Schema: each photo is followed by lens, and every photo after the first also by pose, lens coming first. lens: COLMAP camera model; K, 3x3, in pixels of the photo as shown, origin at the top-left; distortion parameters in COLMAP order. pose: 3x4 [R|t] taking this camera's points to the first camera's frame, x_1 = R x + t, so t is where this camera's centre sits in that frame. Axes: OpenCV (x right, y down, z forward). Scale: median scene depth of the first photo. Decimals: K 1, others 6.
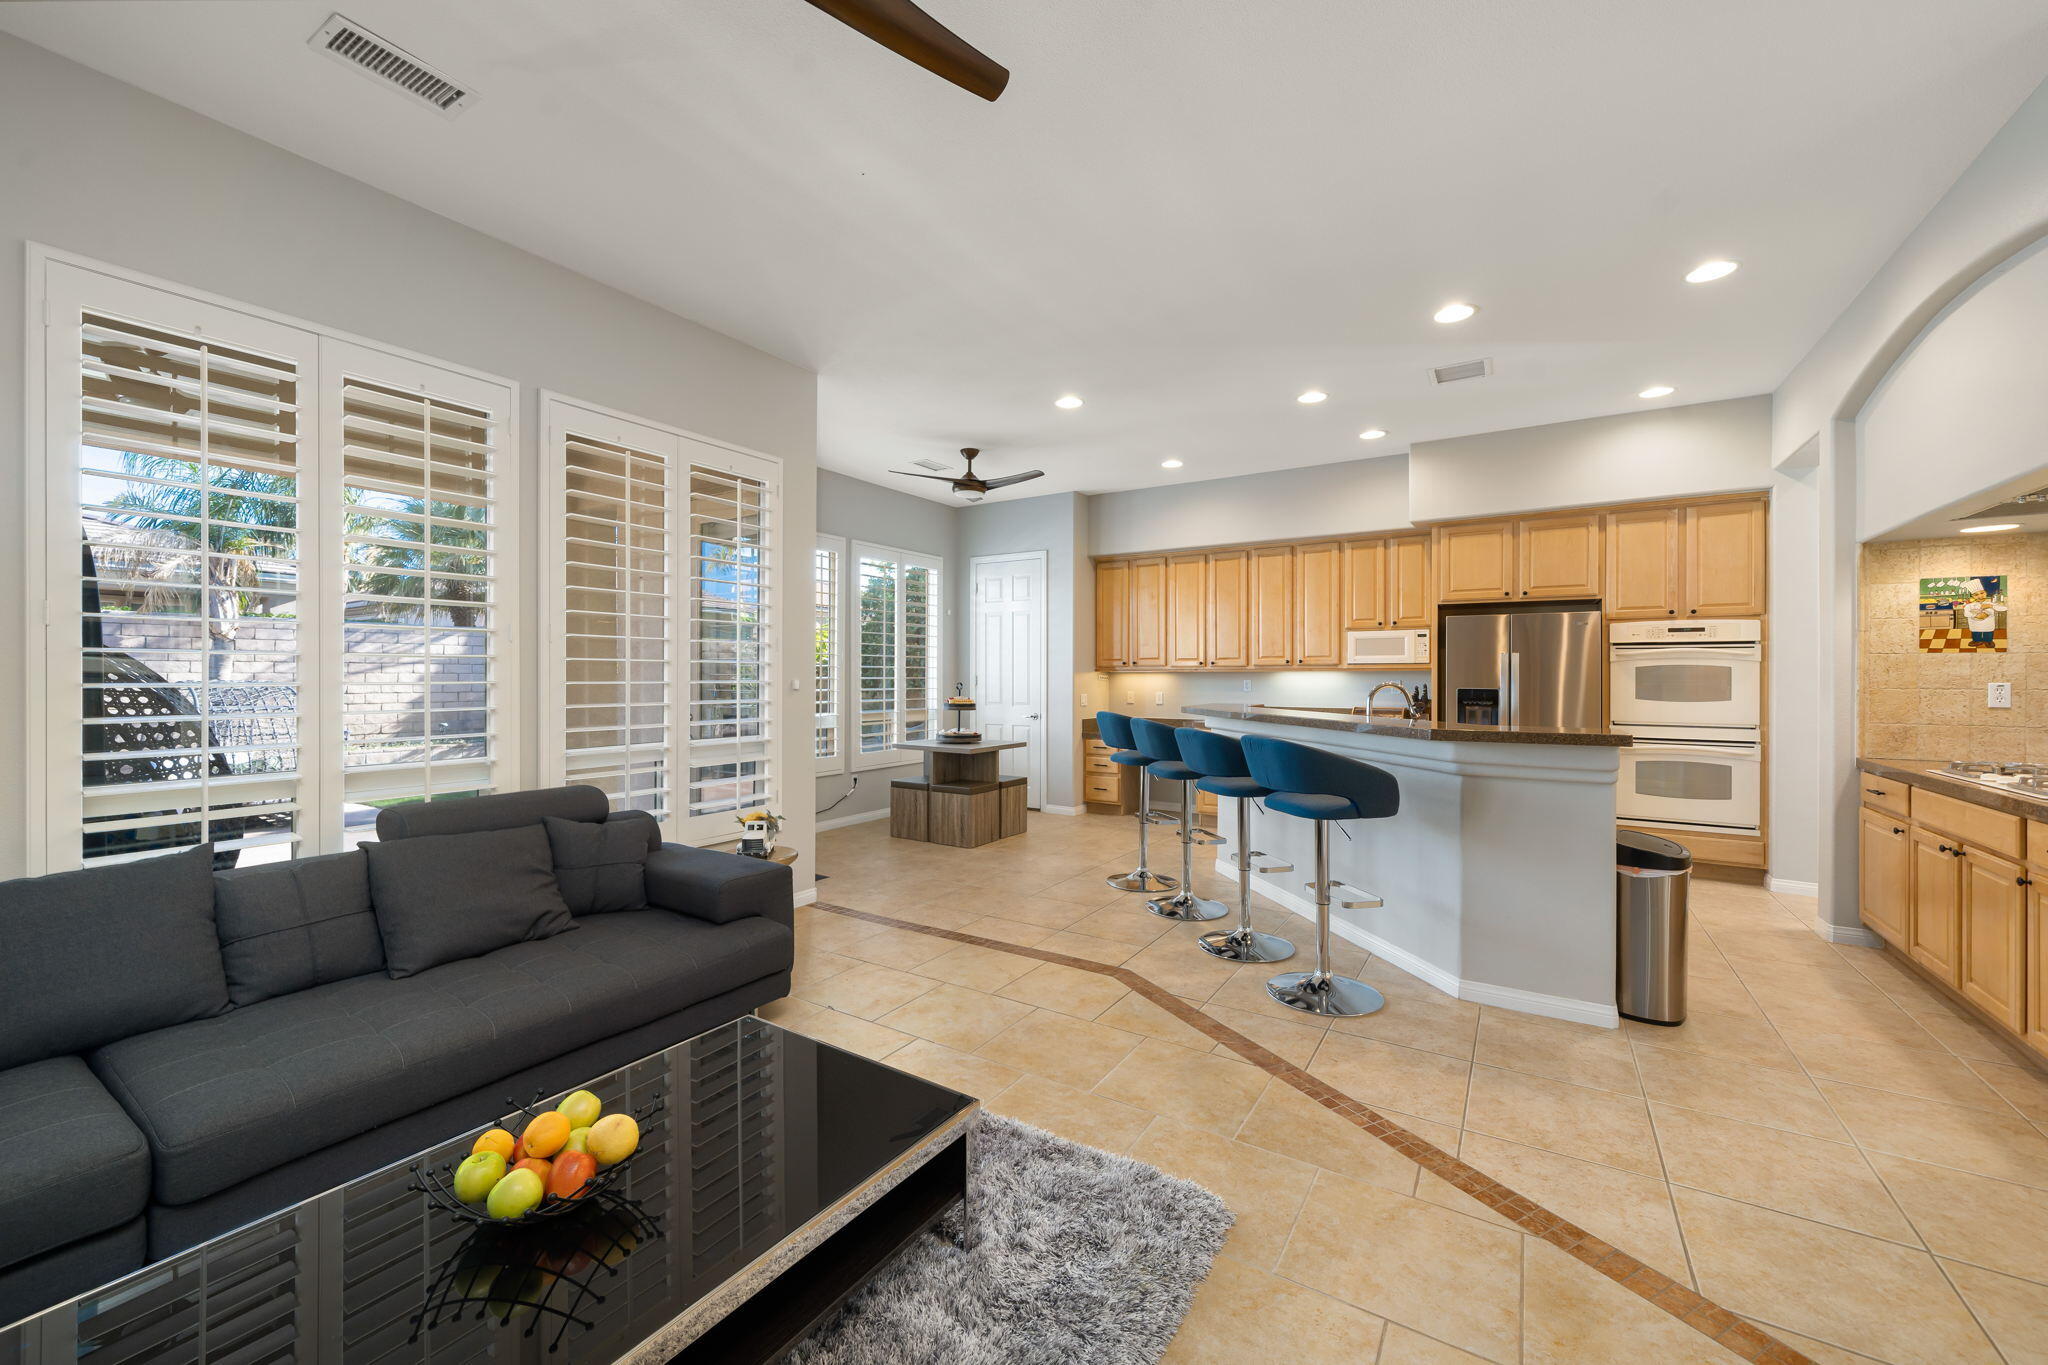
lens RADIAL K [[780.5, 0, 1048.8], [0, 780.5, 676.0], [0, 0, 1]] dist [-0.001926, -0.000176]
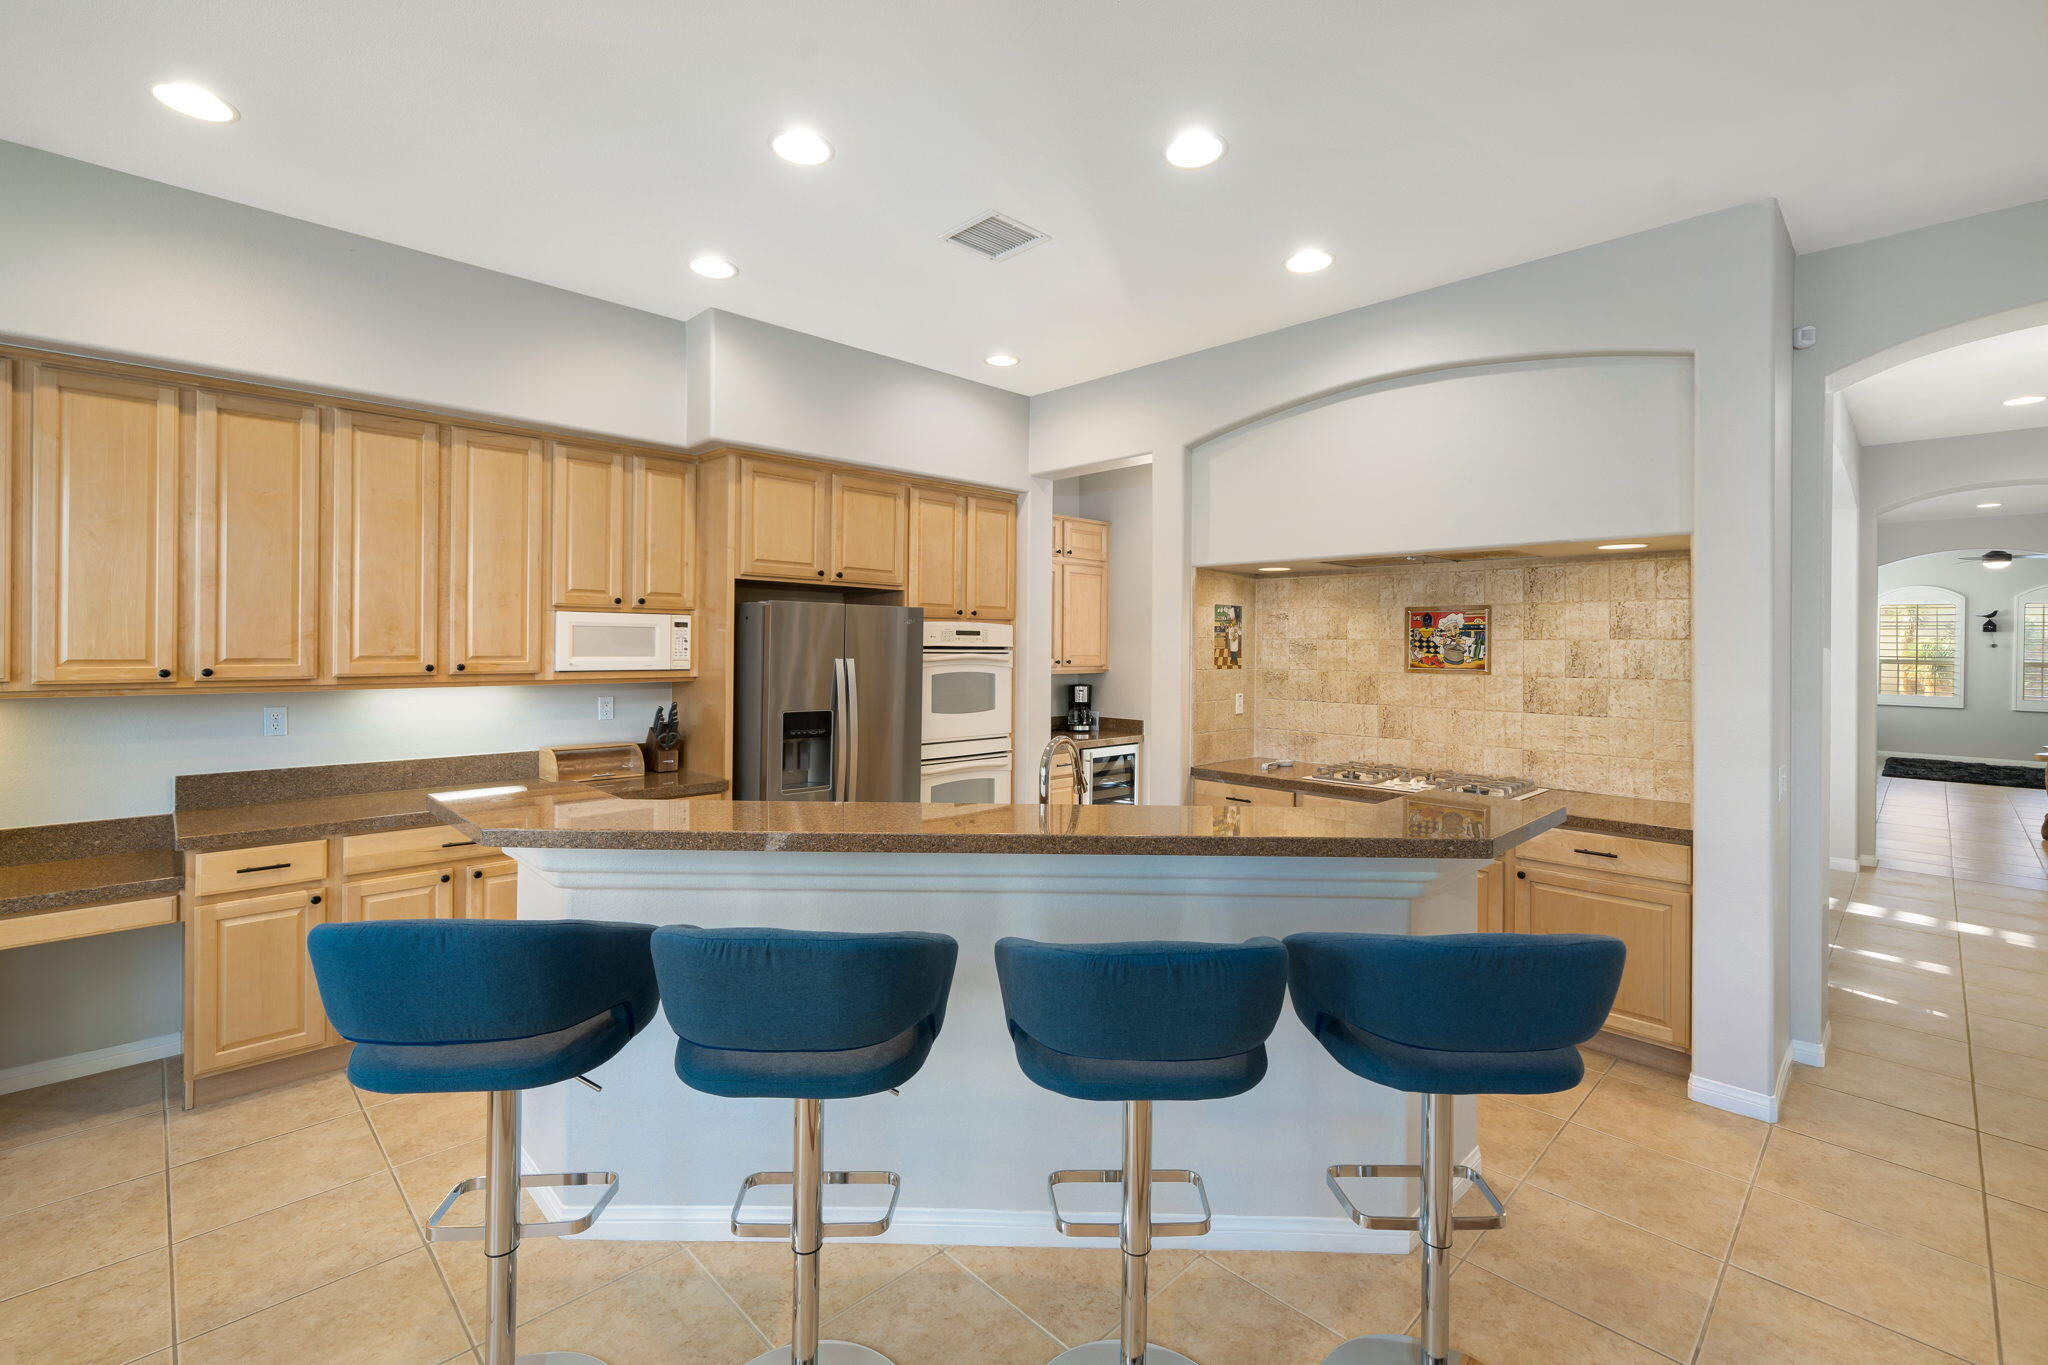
lens RADIAL K [[883.0, 0, 1000.4], [0, 883.0, 646.3], [0, 0, 1]] dist [0.001463, -0.000016]
pose [[0.261567, 0.000568, 0.965185, -0.154805], [-0.006693, 0.999977, 0.001225, -0.046079], [-0.965162, -0.006780, 0.261565, 0.708223]]
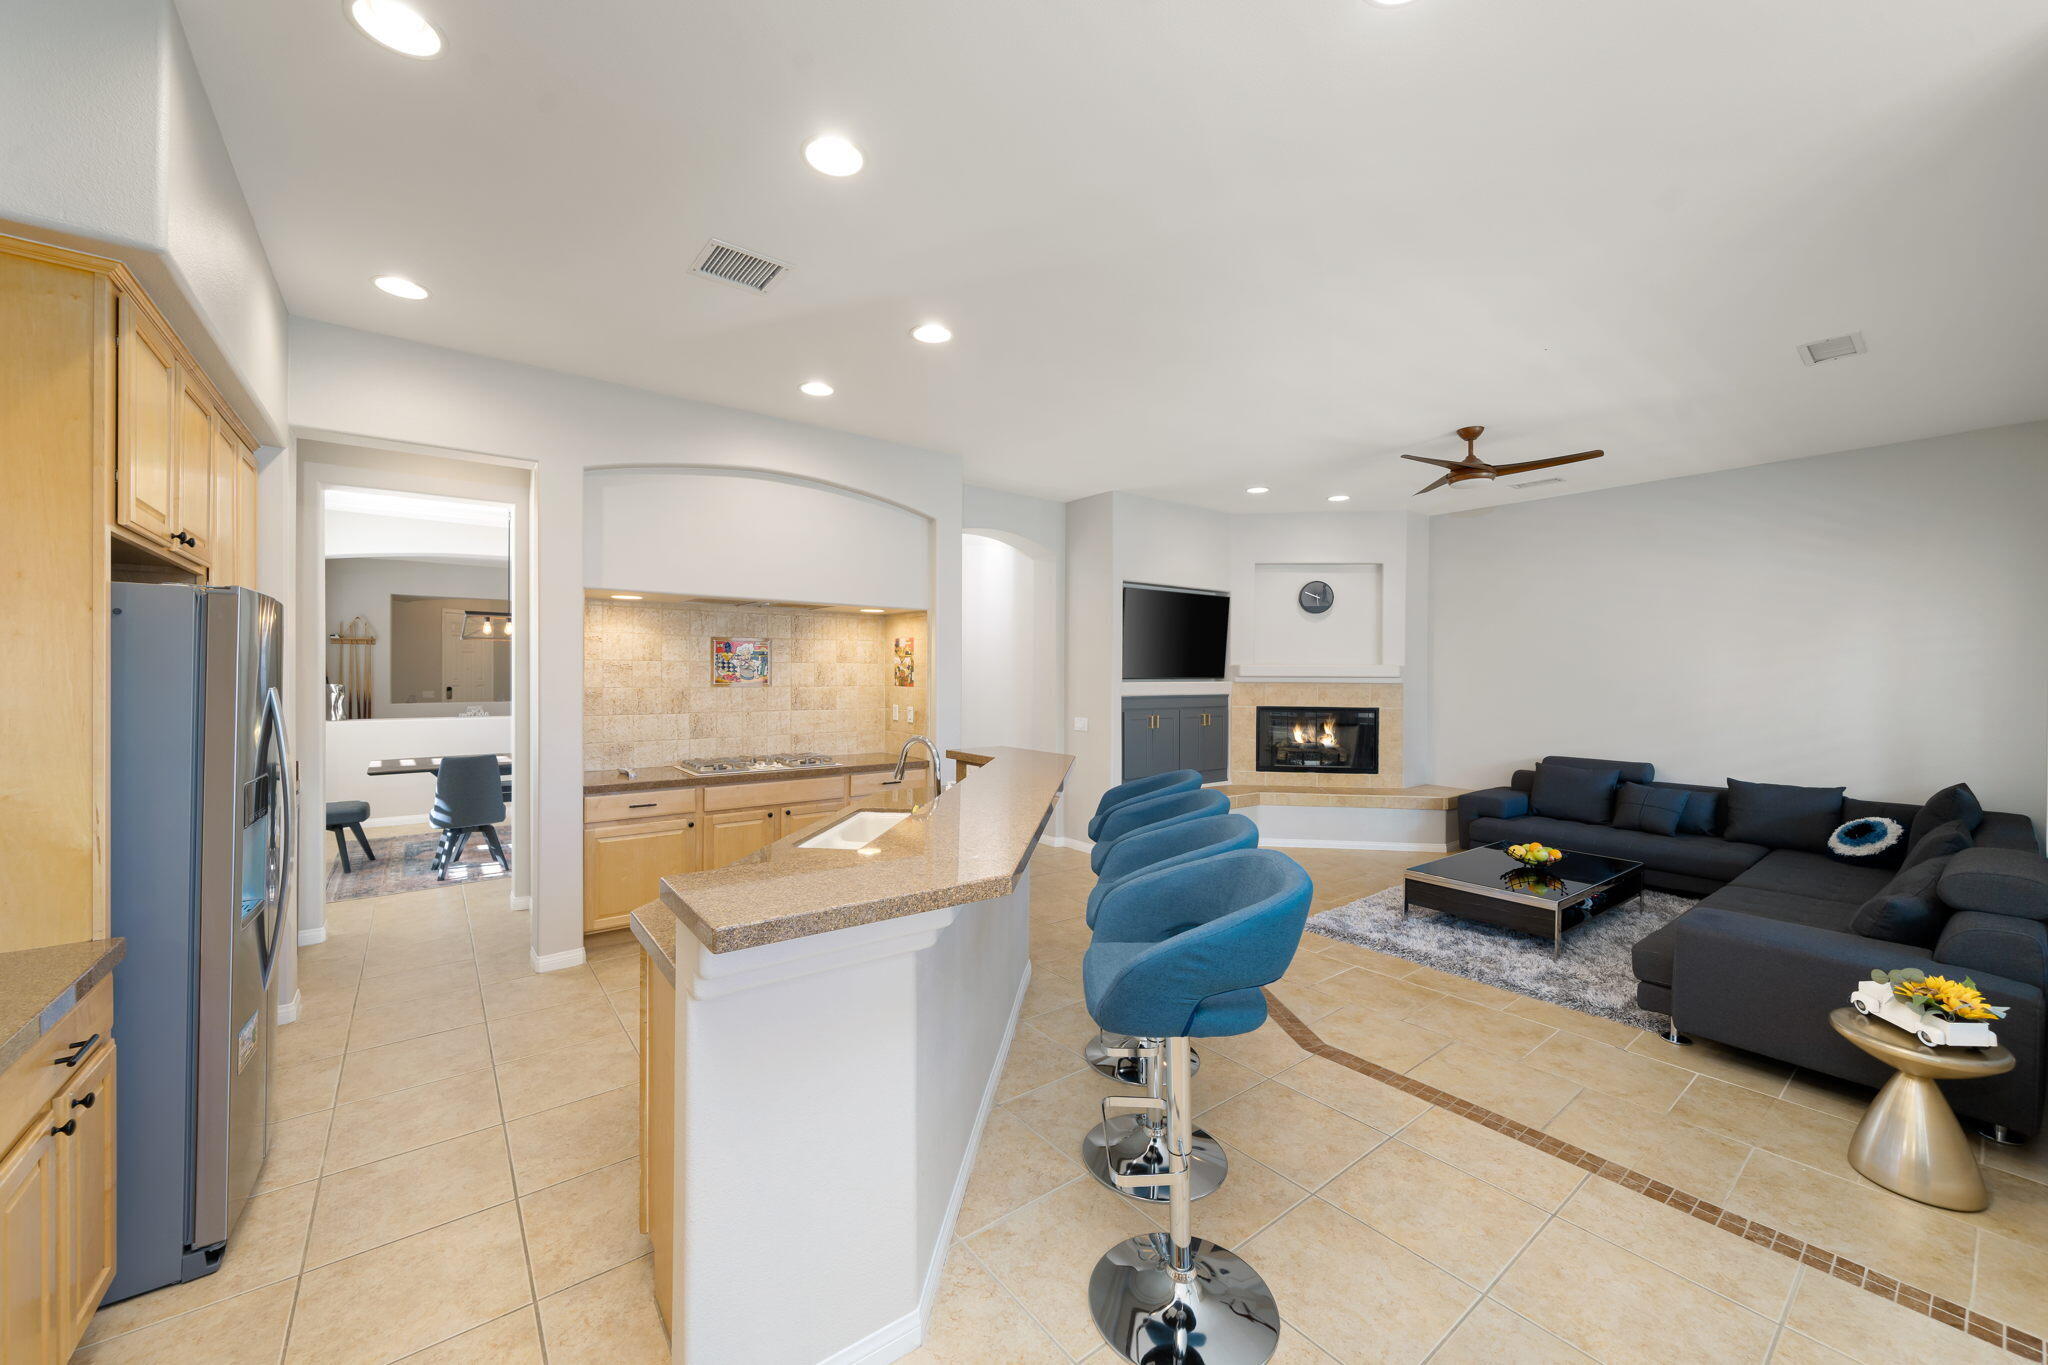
lens RADIAL K [[770.4, 0, 1023.7], [0, 770.4, 677.3], [0, 0, 1]] dist [-0.000381, -0.000075]
pose [[-0.930587, -0.008847, 0.365963, 0.055102], [-0.006105, 0.999944, 0.008647, -0.045082], [-0.366019, 0.005813, -0.930589, 1.339900]]
